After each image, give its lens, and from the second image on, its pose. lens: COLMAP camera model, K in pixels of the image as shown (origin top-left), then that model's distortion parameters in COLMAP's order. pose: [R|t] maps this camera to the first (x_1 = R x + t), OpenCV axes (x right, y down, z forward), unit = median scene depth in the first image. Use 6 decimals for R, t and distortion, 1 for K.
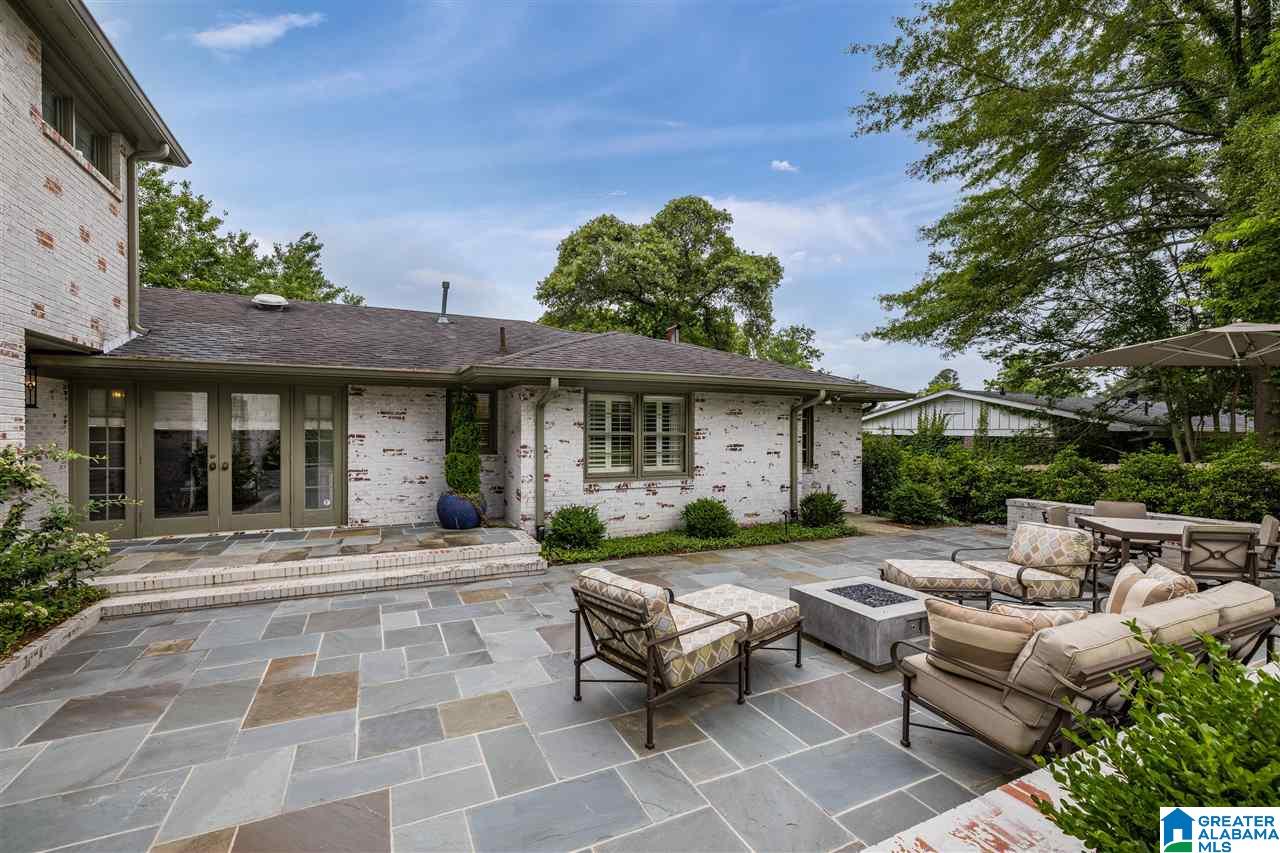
lens RADIAL K [[549.3, 0, 642.8], [0, 549.3, 434.5], [0, 0, 1]] dist [0.000805, -0.000374]
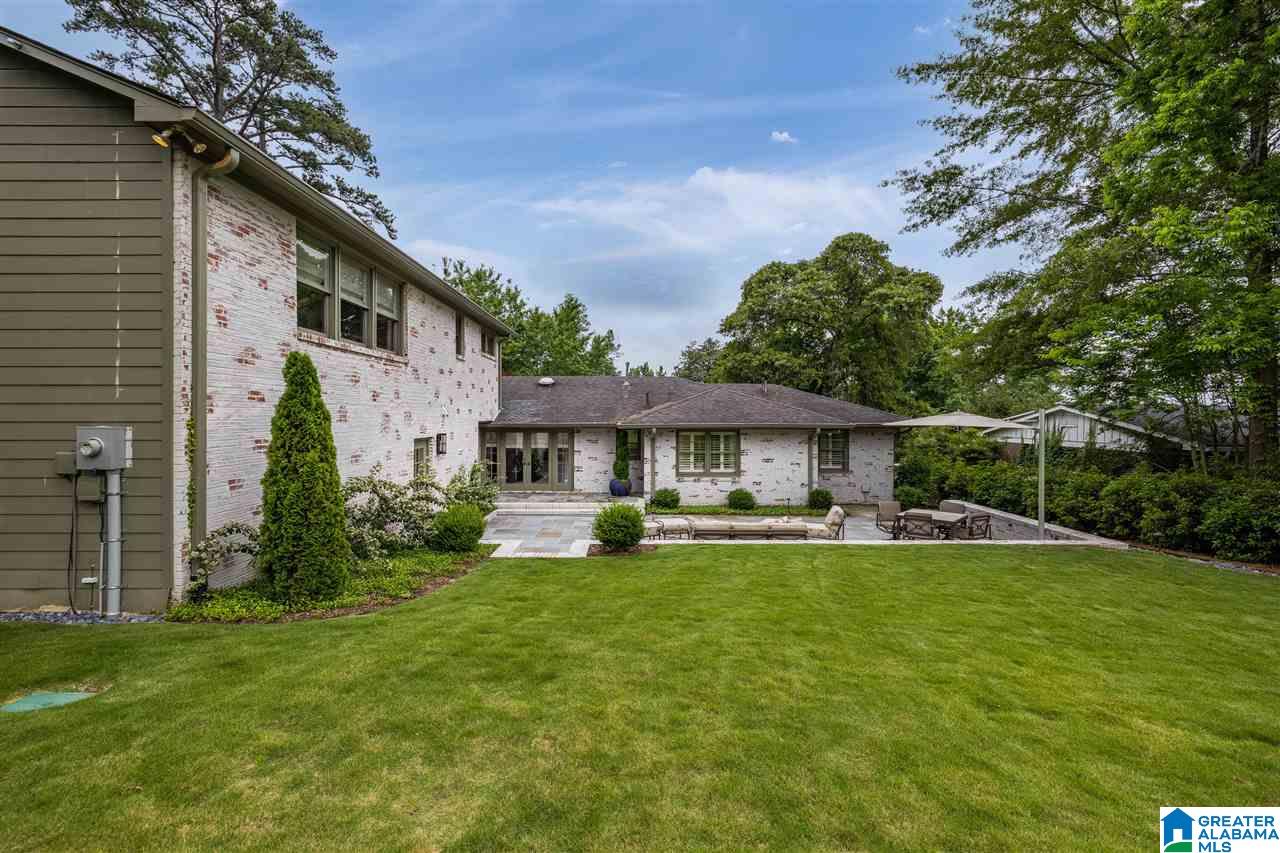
lens RADIAL K [[549.3, 0, 645.2], [0, 549.3, 420.5], [0, 0, 1]] dist [0.000805, -0.000374]
pose [[0.907336, 0.002792, -0.420396, 0.626132], [-0.002770, 0.999996, 0.000662, -0.117450], [0.420397, 0.000564, 0.907340, -0.851836]]
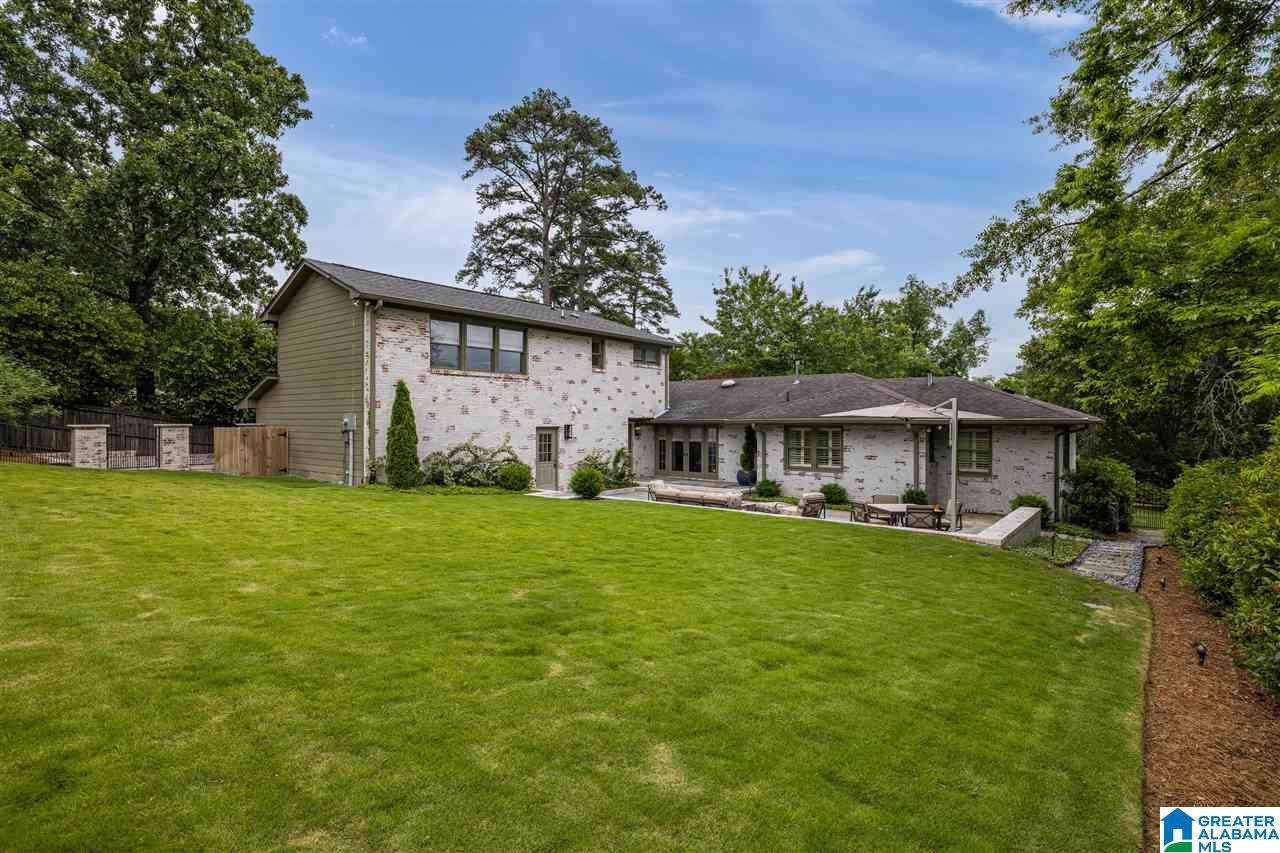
lens RADIAL K [[659.5, 0, 633.9], [0, 659.5, 424.3], [0, 0, 1]] dist [-0.001343, -0.000072]
pose [[0.416542, 0.002197, -0.909114, 1.961770], [-0.007820, 0.999969, -0.001167, -0.080861], [0.909083, 0.007595, 0.416546, -0.588191]]
